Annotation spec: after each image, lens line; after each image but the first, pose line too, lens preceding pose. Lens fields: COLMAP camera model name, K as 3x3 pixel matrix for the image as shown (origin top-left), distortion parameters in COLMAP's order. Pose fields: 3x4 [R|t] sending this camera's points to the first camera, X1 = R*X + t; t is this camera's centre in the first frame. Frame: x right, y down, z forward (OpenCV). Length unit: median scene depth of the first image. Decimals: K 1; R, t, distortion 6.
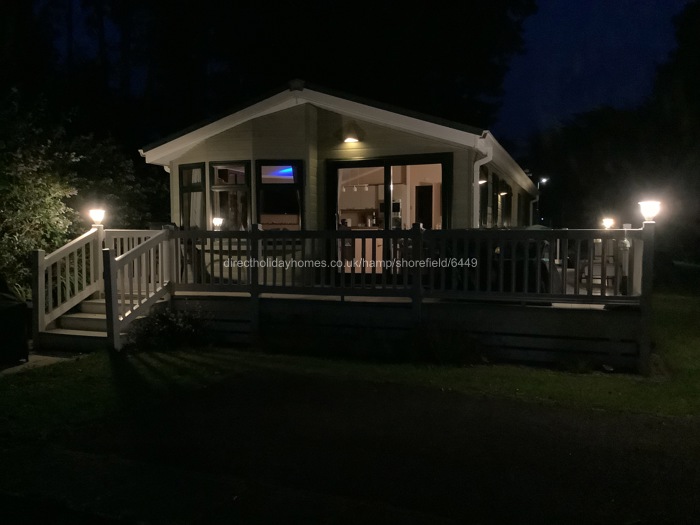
lens RADIAL K [[632.4, 0, 350.0], [0, 632.4, 262.5], [0, 0, 1]] dist [0.108070, -0.218164]
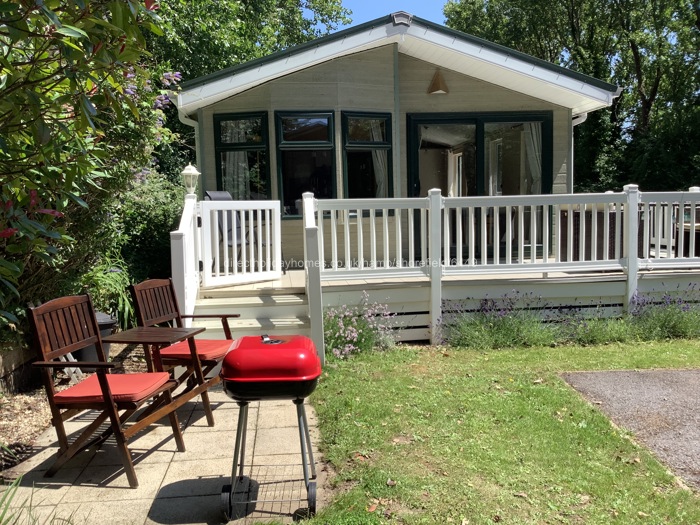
lens RADIAL K [[640.6, 0, 350.0], [0, 640.6, 262.5], [0, 0, 1]] dist [0.101636, -0.160942]
pose [[0.912230, -0.052918, 0.406246, -0.529328], [0.037354, 0.998236, 0.046153, -0.010869], [-0.407971, -0.026927, 0.912598, 0.294648]]
